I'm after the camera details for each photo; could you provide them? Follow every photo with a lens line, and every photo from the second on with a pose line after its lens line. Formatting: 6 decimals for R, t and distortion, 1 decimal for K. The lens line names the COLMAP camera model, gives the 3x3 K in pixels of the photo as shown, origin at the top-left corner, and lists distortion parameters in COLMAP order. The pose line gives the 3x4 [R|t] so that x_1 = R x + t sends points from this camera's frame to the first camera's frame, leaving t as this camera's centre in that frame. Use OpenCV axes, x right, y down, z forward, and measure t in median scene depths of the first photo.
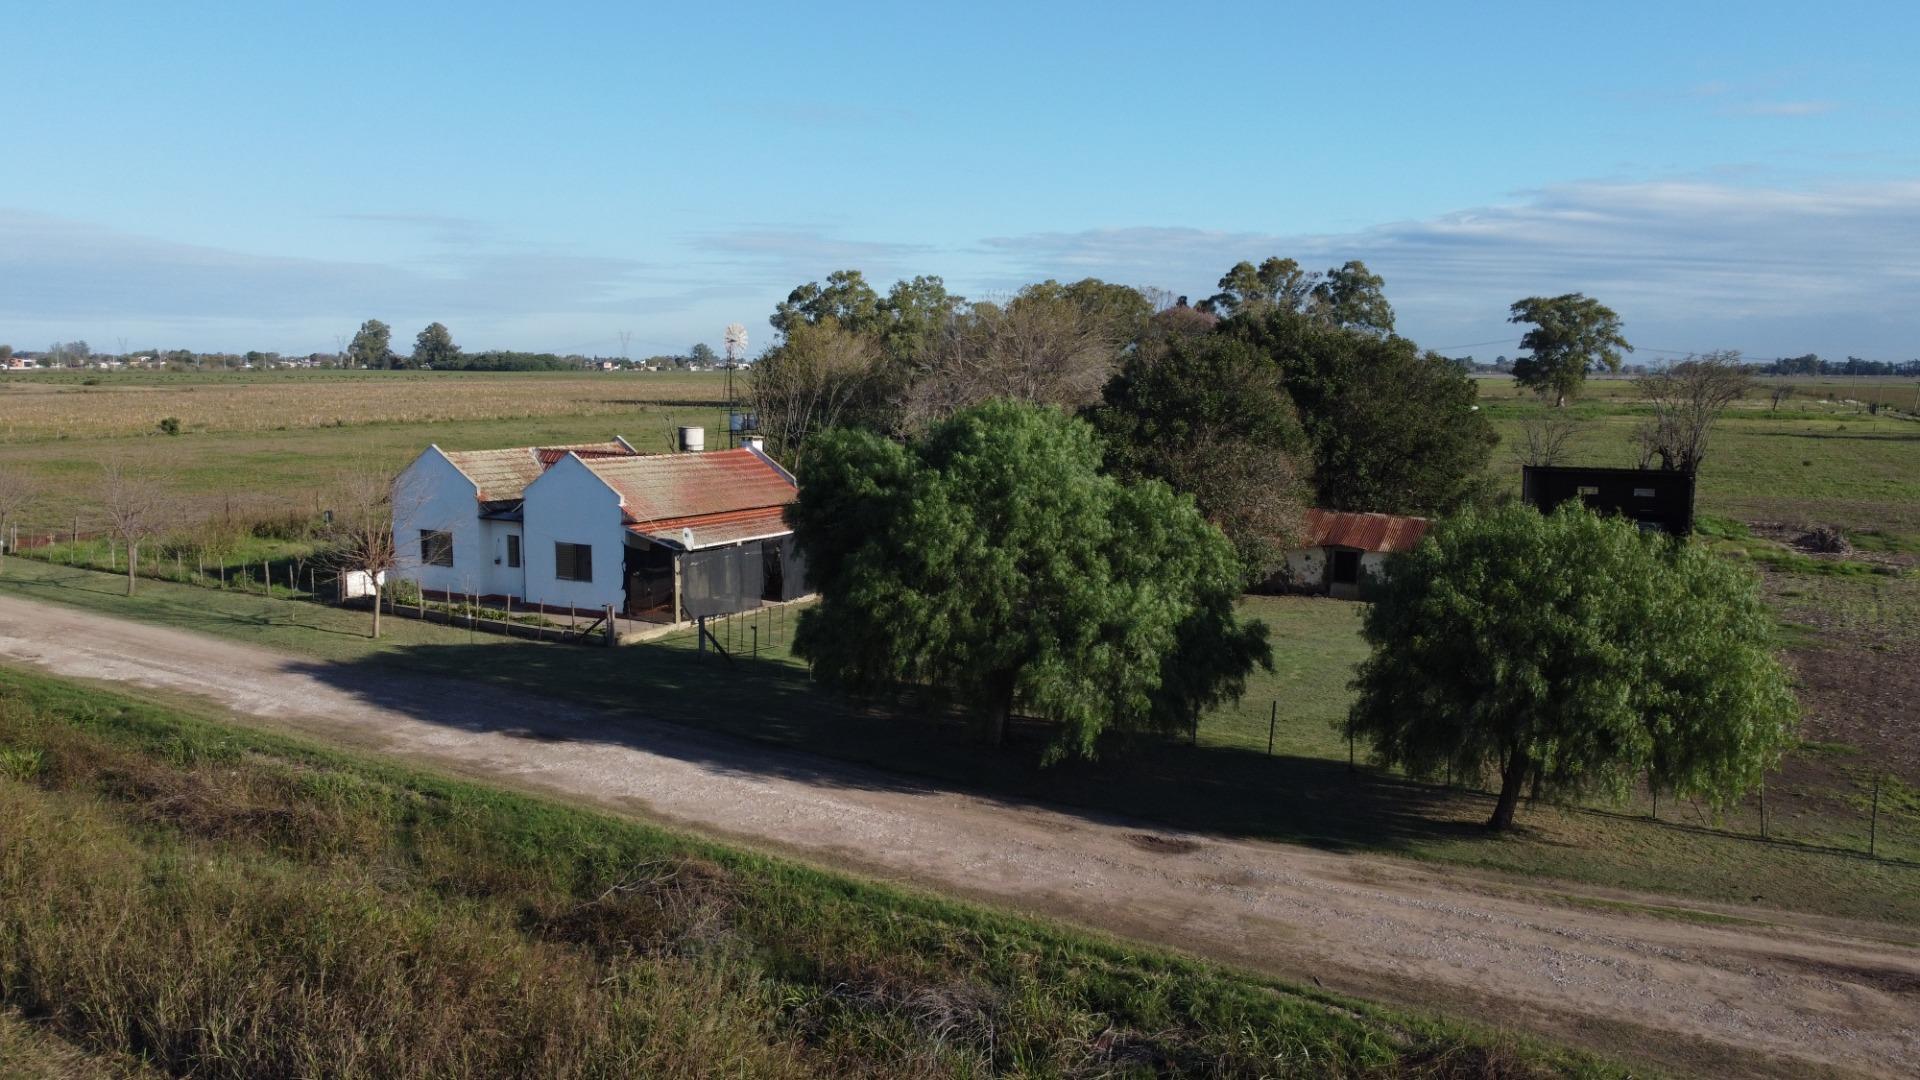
lens RADIAL K [[1457.1, 0, 960.0], [0, 1457.1, 540.0], [0, 0, 1]] dist [0.005087, -0.008029]
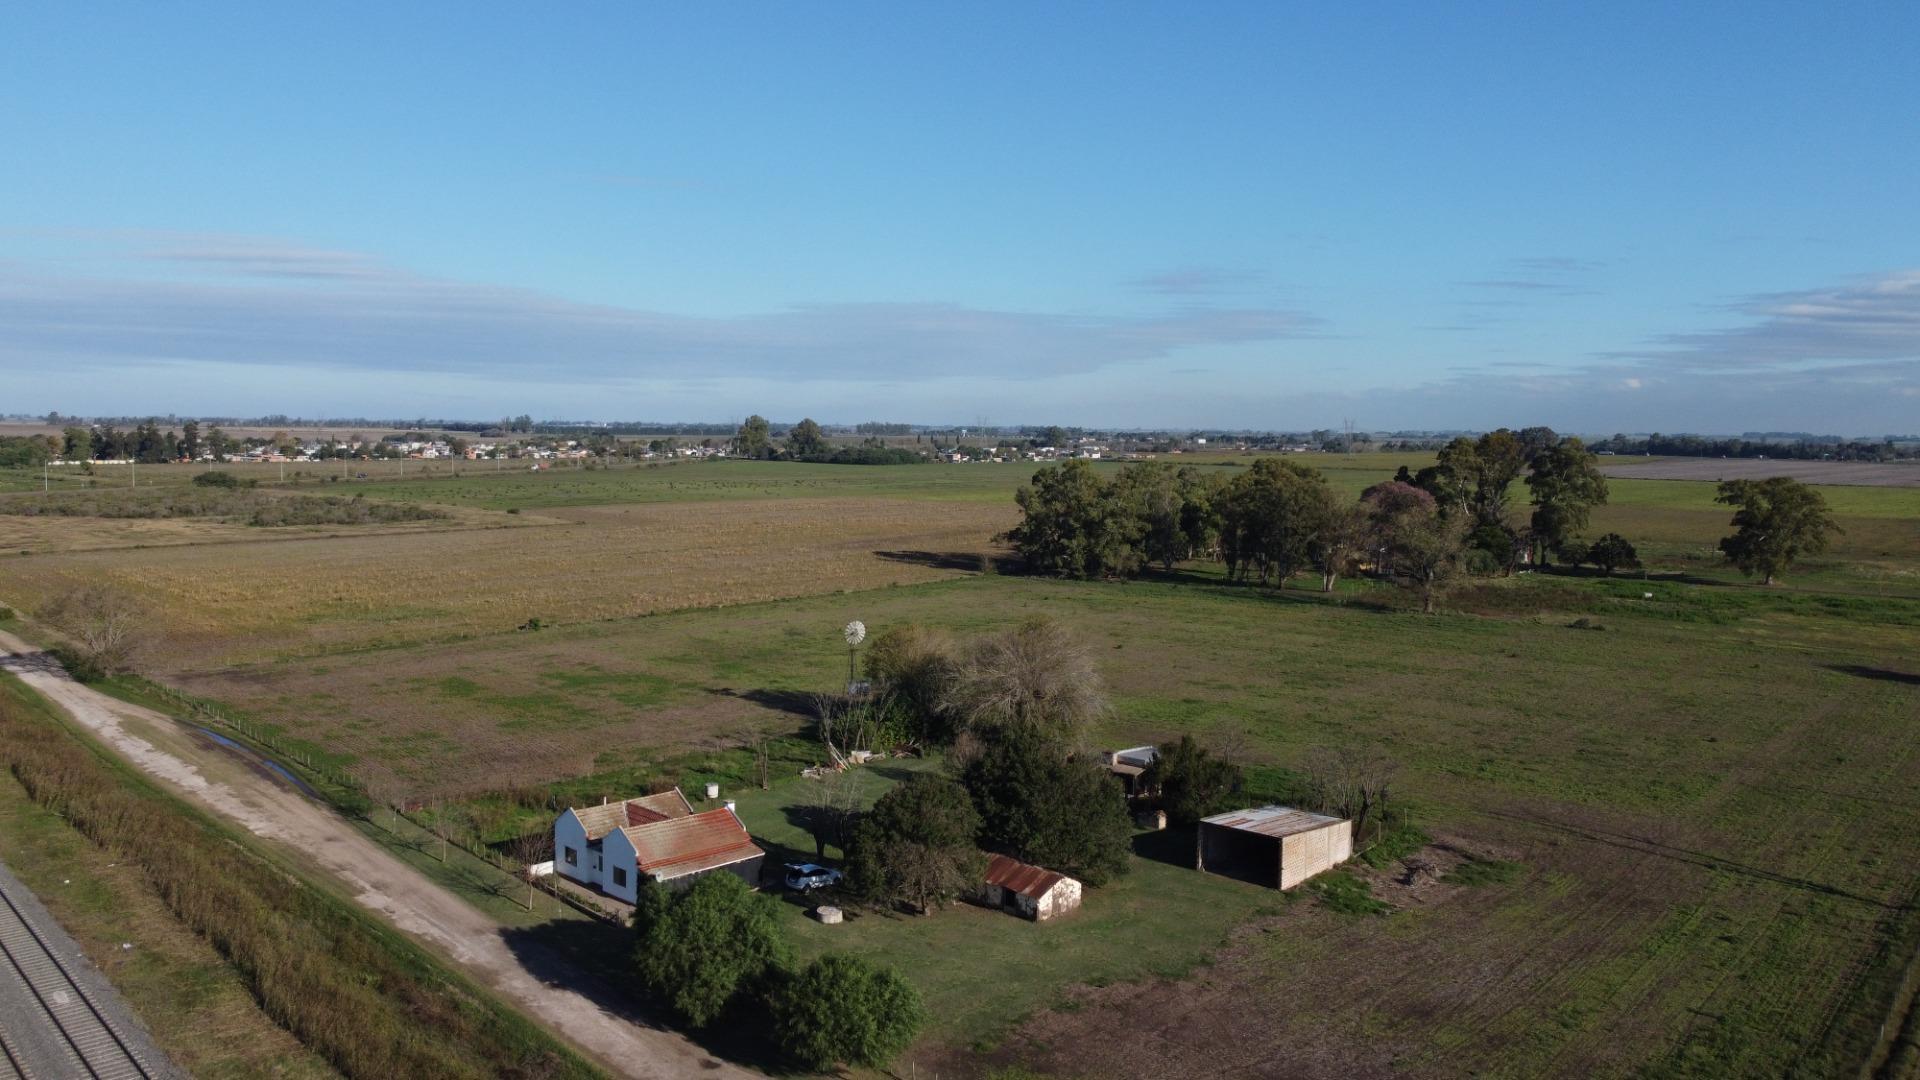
lens RADIAL K [[1457.1, 0, 960.0], [0, 1457.1, 540.0], [0, 0, 1]] dist [0.005087, -0.008029]
pose [[0.968323, 0.023747, -0.248570, 0.113700], [-0.034538, 0.998637, -0.039138, -0.063404], [0.247302, 0.046483, 0.967823, -0.148941]]
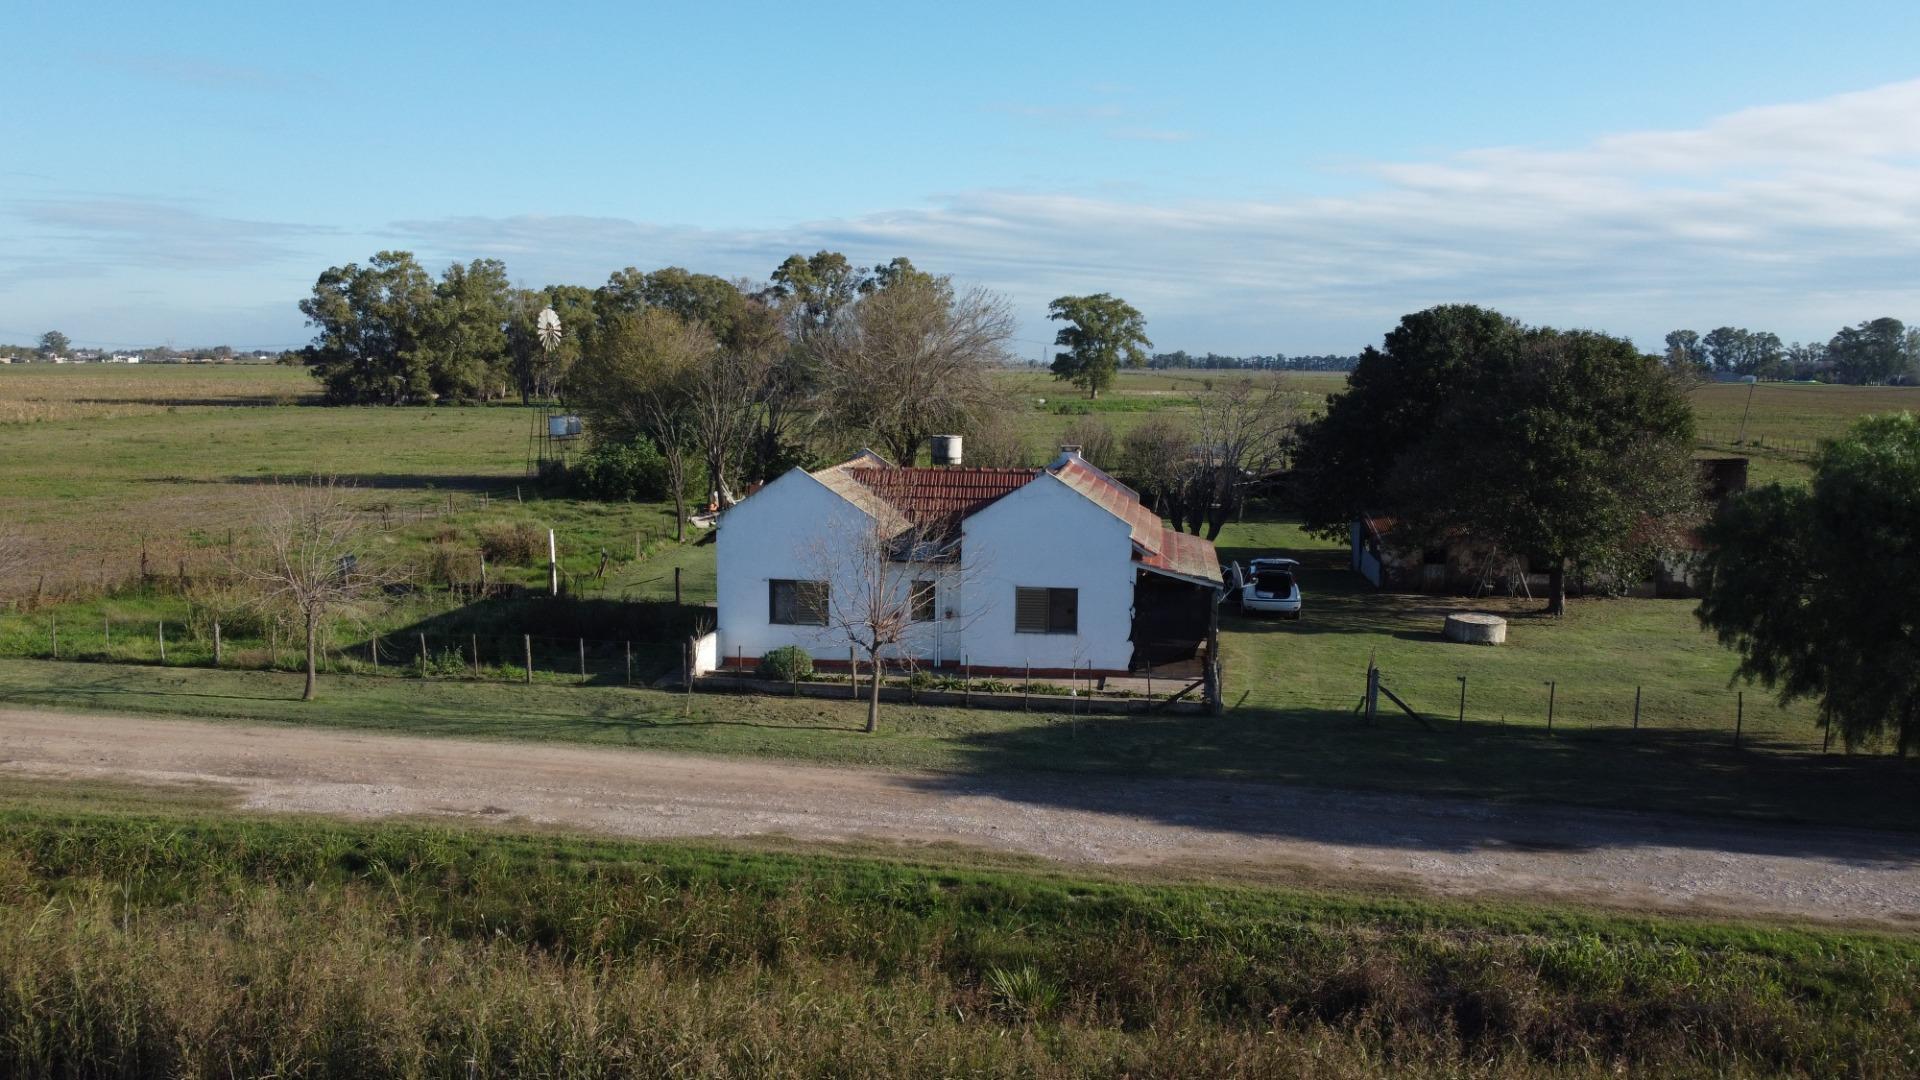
lens RADIAL K [[1457.1, 0, 960.0], [0, 1457.1, 540.0], [0, 0, 1]] dist [0.005087, -0.008029]
pose [[0.923943, -0.044247, 0.379962, -0.094128], [0.042552, 0.999011, 0.012864, -0.005464], [-0.380156, 0.004283, 0.924913, 0.044741]]
